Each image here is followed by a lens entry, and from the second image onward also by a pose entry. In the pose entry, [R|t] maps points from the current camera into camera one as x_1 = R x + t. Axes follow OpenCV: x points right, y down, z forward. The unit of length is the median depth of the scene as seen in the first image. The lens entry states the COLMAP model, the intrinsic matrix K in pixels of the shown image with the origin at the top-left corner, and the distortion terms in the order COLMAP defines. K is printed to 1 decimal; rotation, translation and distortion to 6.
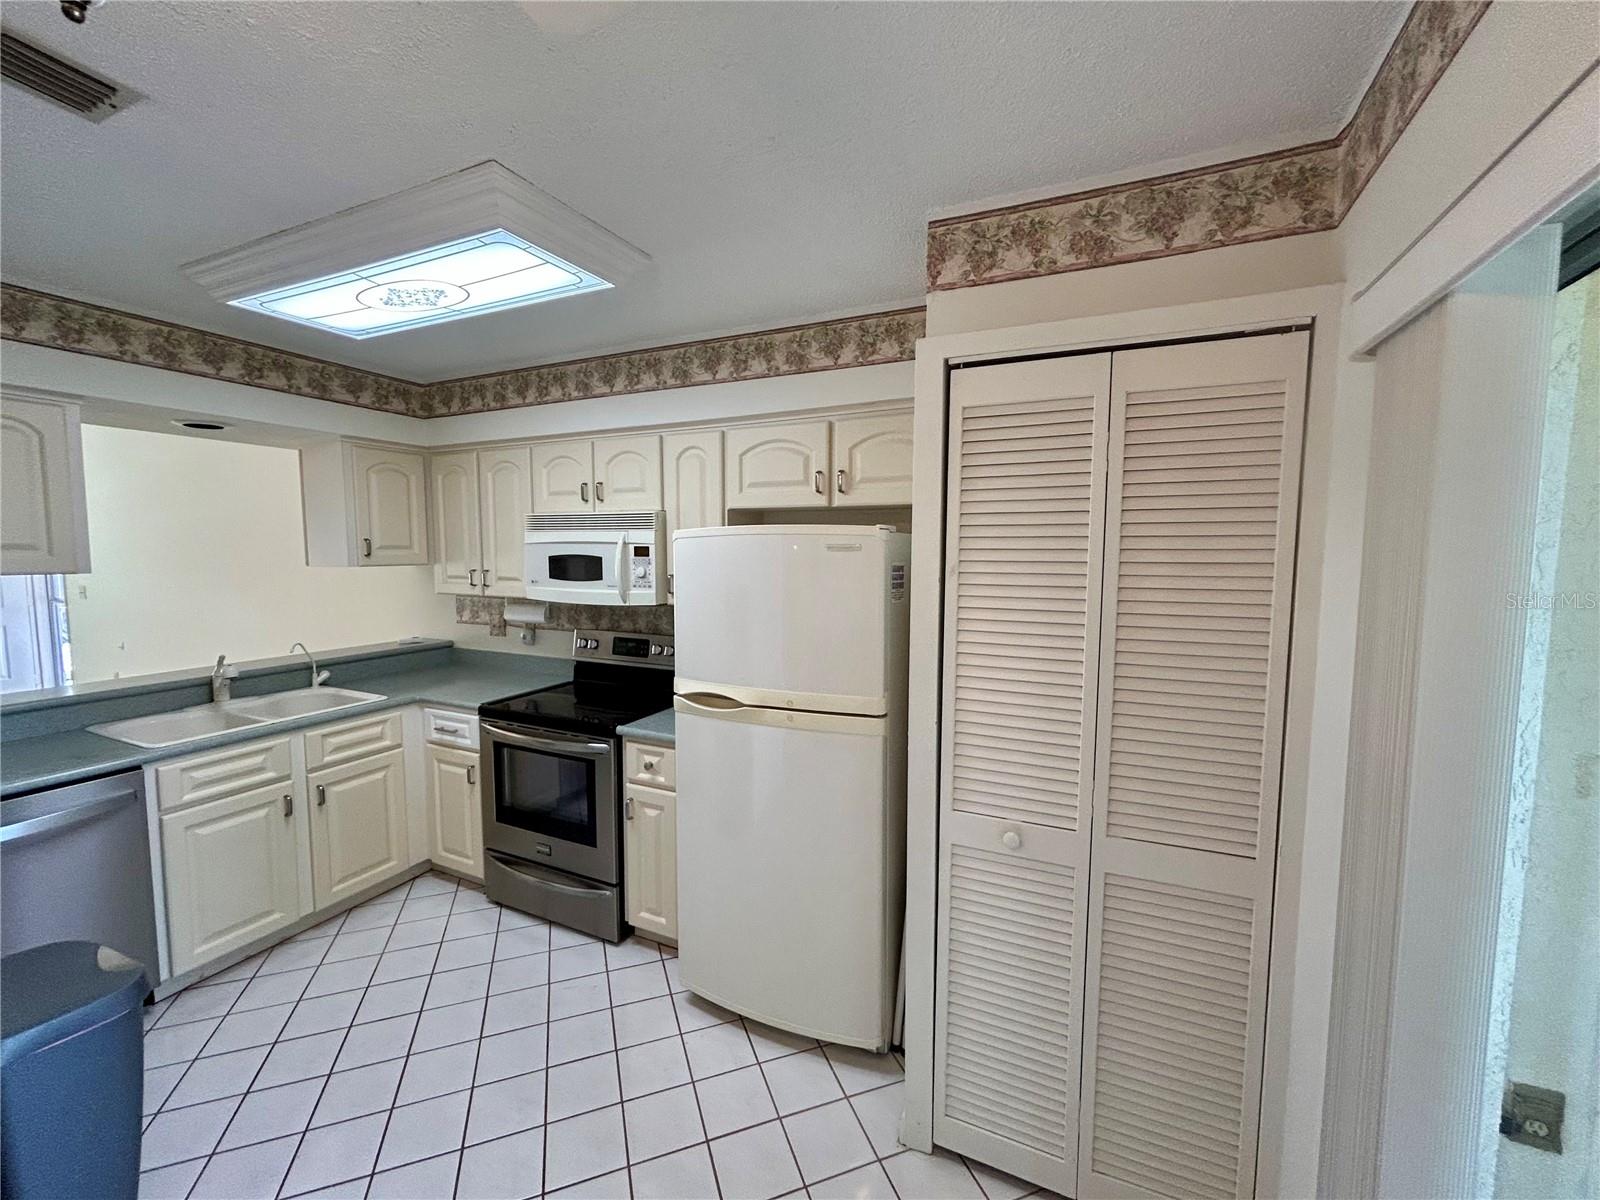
lens RADIAL K [[649.1, 0, 799.0], [0, 649.1, 596.7], [0, 0, 1]] dist [0.000879, -0.000568]
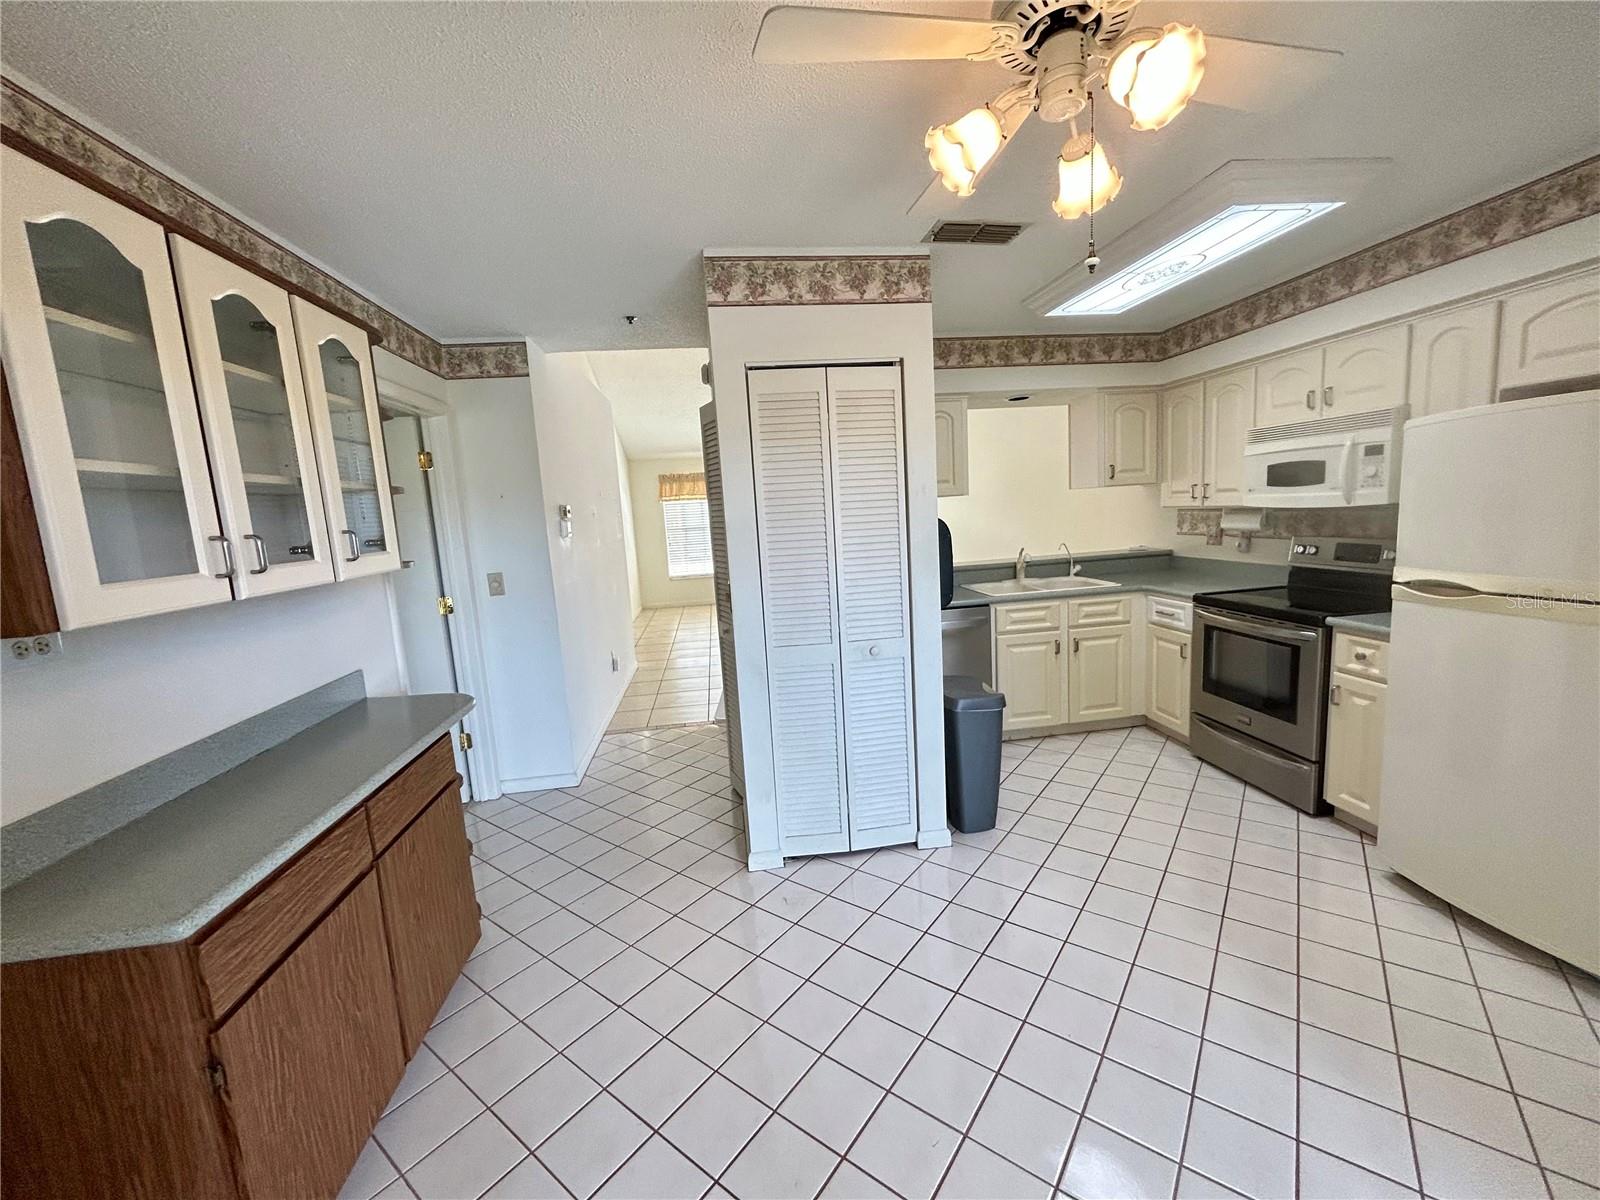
lens RADIAL K [[649.1, 0, 801.8], [0, 649.1, 597.3], [0, 0, 1]] dist [0.000879, -0.000568]
pose [[0.538933, 0.080117, -0.838530, 0.154101], [-0.003526, 0.995673, 0.092865, 0.072998], [0.842341, -0.047091, 0.536883, -0.316695]]
